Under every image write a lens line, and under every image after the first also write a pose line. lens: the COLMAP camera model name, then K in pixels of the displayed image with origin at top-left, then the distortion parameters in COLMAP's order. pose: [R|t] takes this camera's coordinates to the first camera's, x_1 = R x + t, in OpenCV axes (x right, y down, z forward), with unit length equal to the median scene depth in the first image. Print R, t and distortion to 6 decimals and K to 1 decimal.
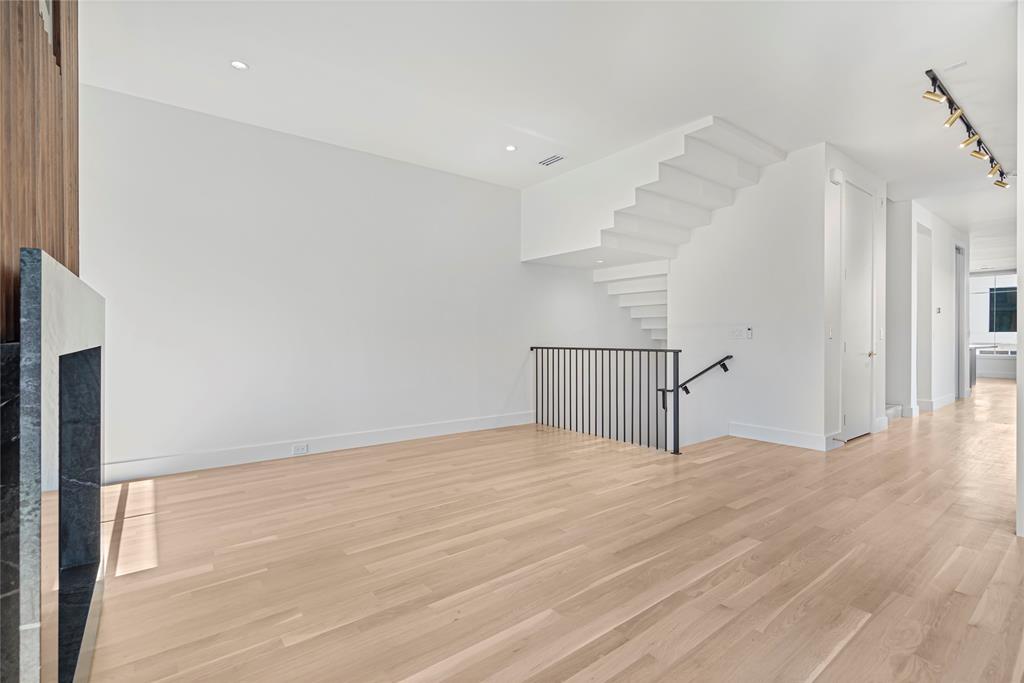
lens RADIAL K [[474.1, 0, 504.2], [0, 474.1, 332.5], [0, 0, 1]] dist [-0.000809, 0.000315]
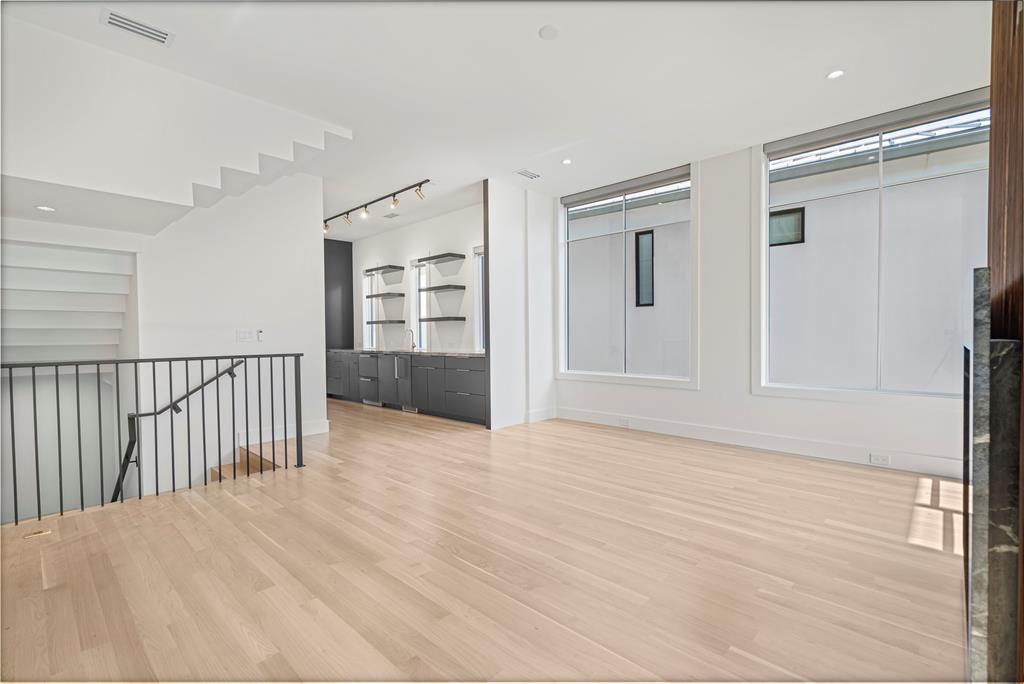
lens RADIAL K [[464.8, 0, 506.0], [0, 464.8, 346.7], [0, 0, 1]] dist [-0.001669, 0.000320]
pose [[-0.161265, -0.018160, 0.986744, -0.818680], [-0.001744, 0.999834, 0.018116, 0.007678], [-0.986910, 0.001201, -0.161270, 1.036213]]
